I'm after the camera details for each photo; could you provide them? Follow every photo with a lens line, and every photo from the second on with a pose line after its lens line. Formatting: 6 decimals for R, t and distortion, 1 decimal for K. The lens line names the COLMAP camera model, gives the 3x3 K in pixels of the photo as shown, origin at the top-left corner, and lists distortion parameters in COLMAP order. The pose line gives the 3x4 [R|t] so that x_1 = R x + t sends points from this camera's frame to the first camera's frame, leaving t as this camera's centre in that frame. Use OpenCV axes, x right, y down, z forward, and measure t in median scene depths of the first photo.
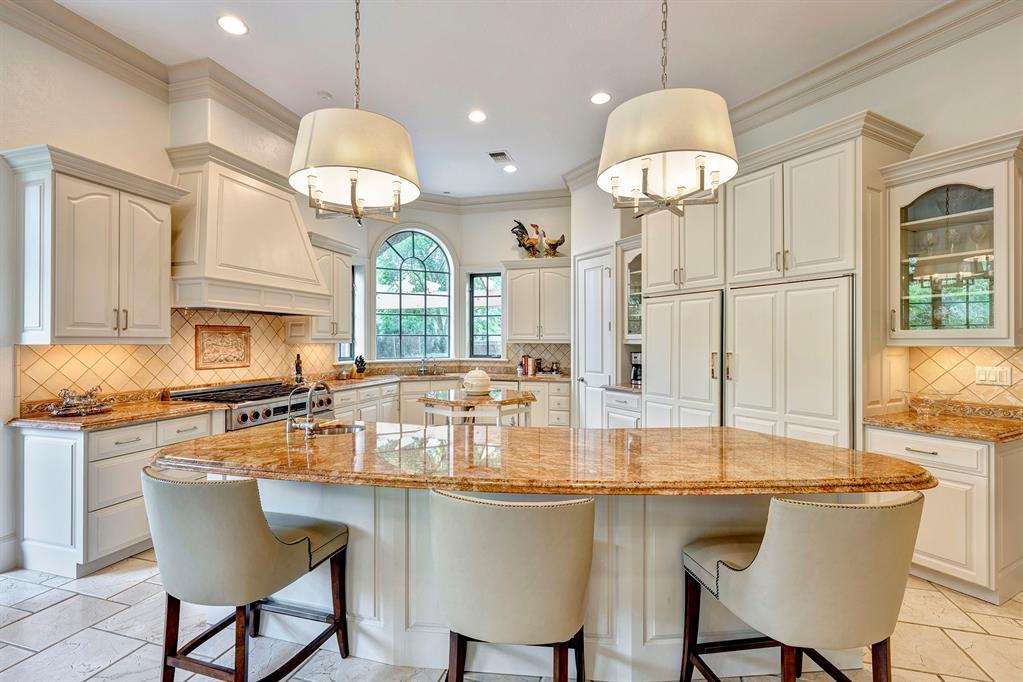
lens RADIAL K [[459.6, 0, 511.5], [0, 459.6, 341.0], [0, 0, 1]] dist [-0.001190, -0.000292]
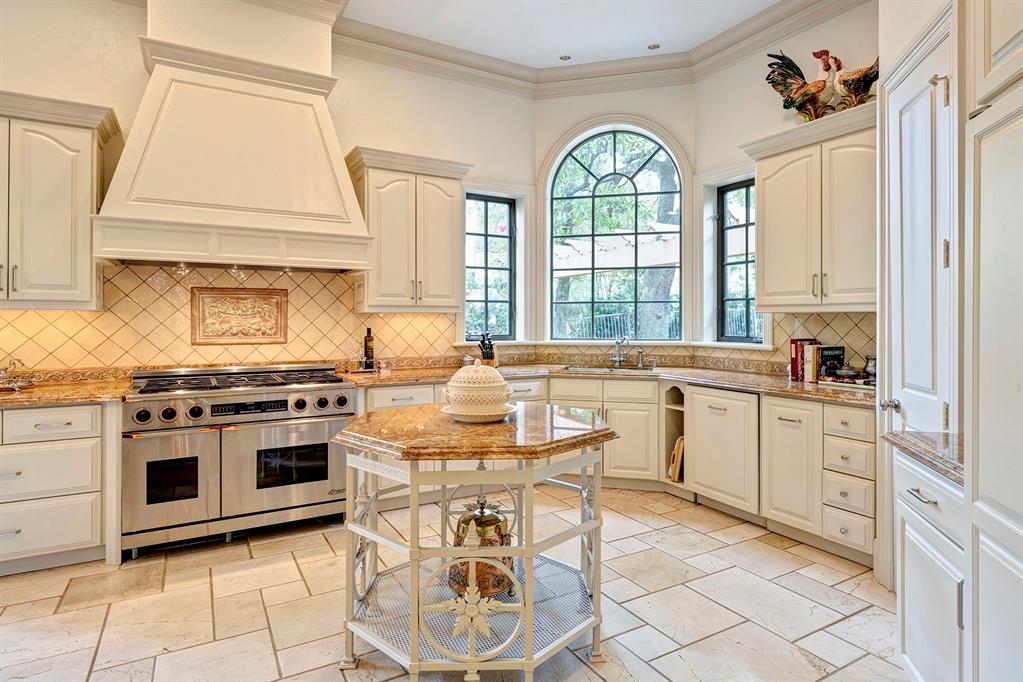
lens RADIAL K [[558.5, 0, 514.1], [0, 558.5, 320.2], [0, 0, 1]] dist [-0.001266, -0.000655]
pose [[0.733122, 0.001708, -0.680095, 0.208275], [-0.000171, 0.999997, 0.002328, 0.011188], [0.680097, -0.001590, 0.733120, 0.399804]]
